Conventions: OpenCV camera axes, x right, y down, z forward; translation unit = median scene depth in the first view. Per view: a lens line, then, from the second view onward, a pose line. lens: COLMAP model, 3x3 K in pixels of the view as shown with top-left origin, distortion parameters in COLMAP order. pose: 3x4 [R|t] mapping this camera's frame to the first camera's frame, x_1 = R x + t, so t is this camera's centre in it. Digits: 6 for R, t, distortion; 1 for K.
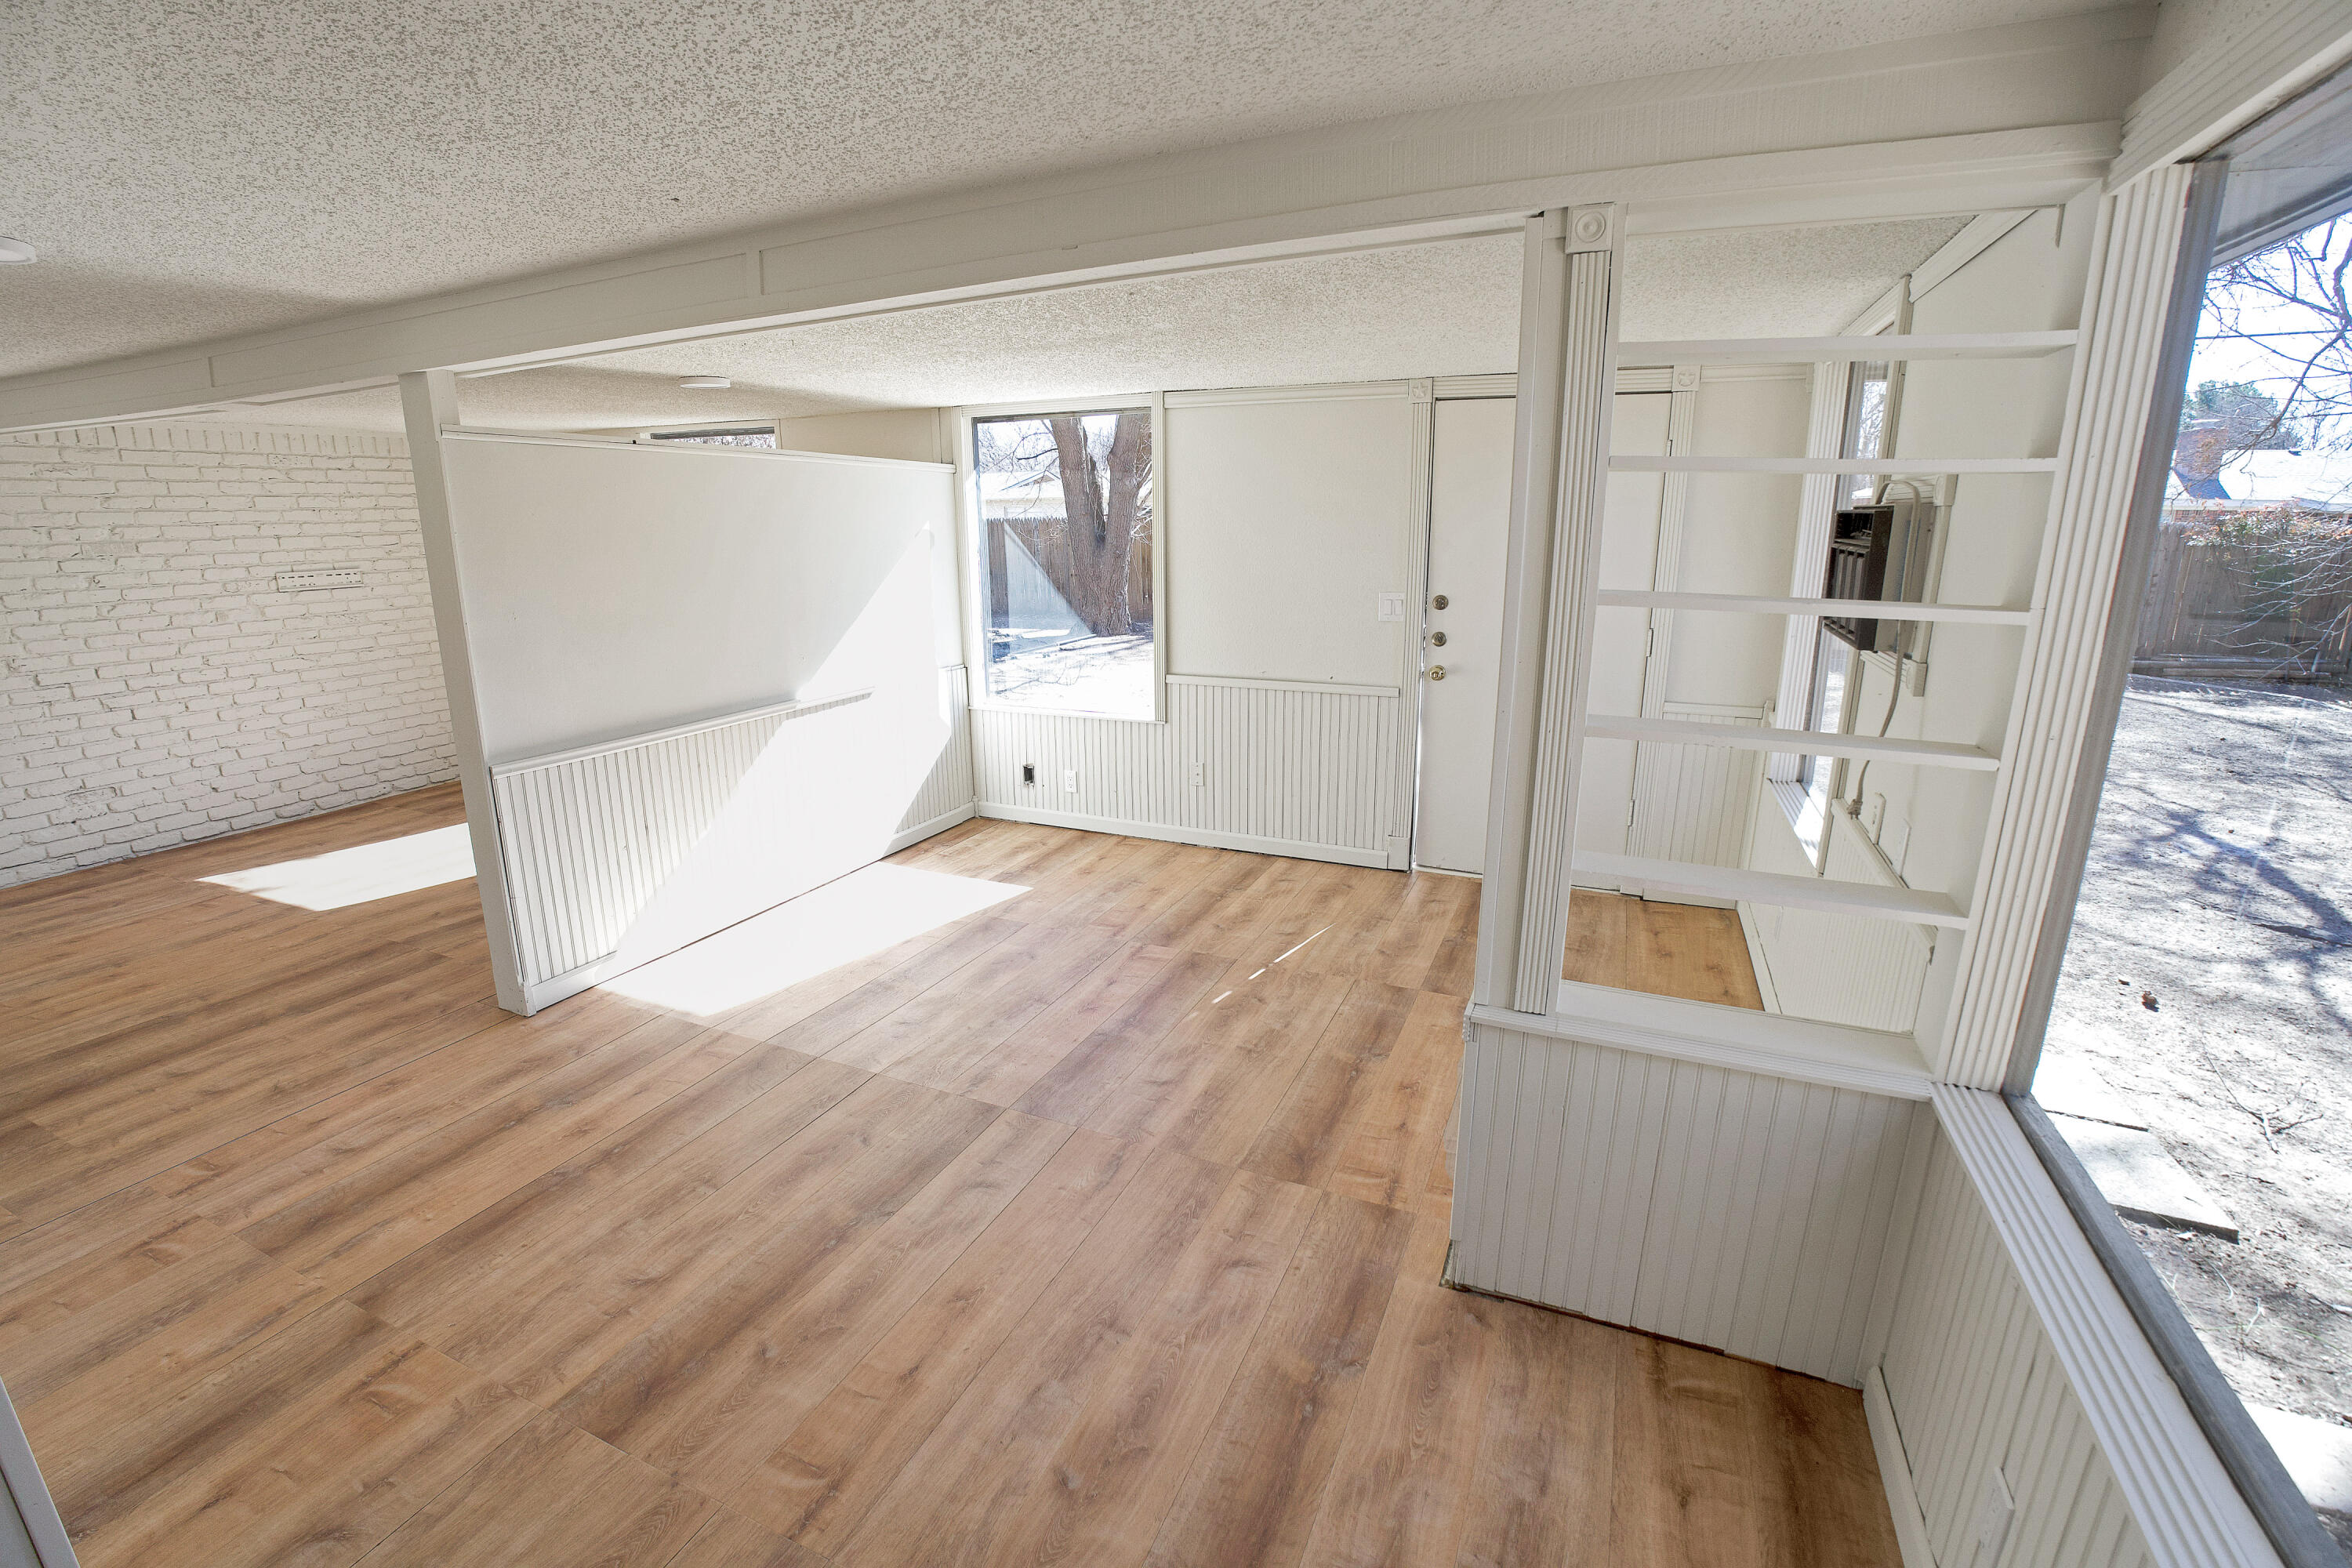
lens RADIAL K [[1013.1, 0, 1176.0], [0, 1013.1, 784.0], [0, 0, 1]] dist [-0.063415, 0.011819]
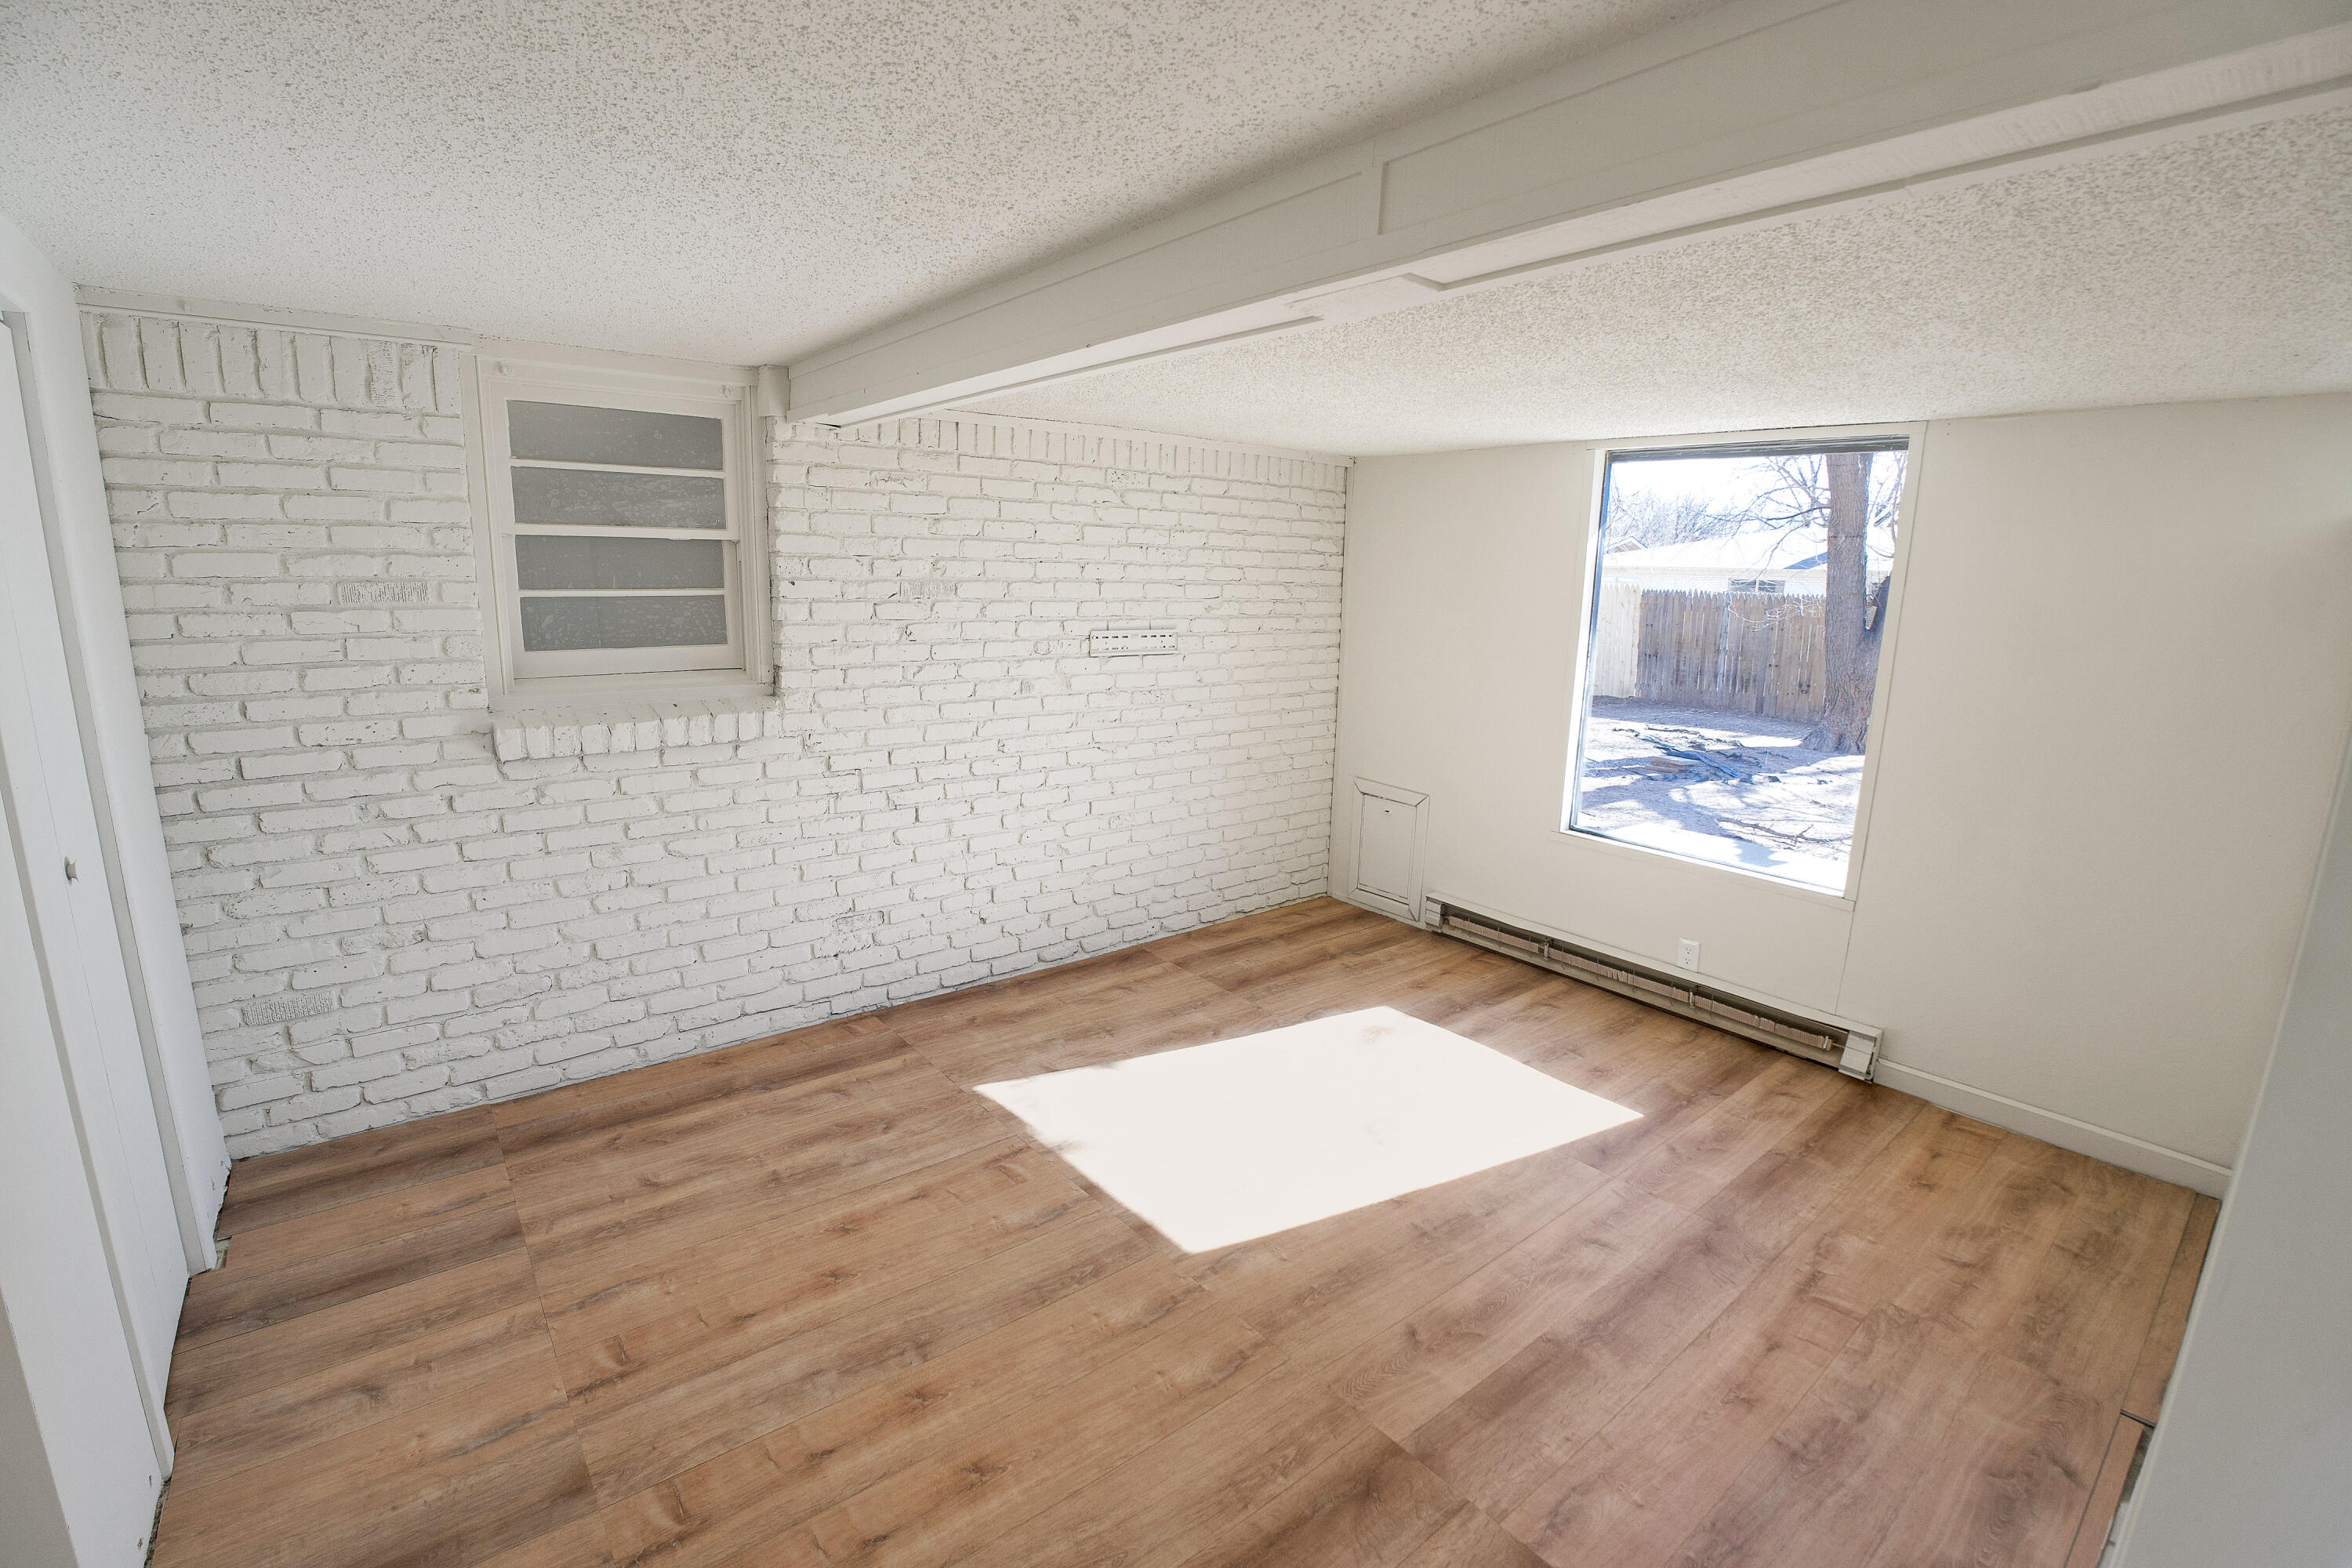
lens RADIAL K [[1013.1, 0, 1176.0], [0, 1013.1, 784.0], [0, 0, 1]] dist [-0.063415, 0.011819]
pose [[0.886563, 0.115487, -0.447960, -0.548902], [-0.141240, 0.989675, -0.024384, -0.100355], [0.440519, 0.084888, 0.893721, 0.378027]]
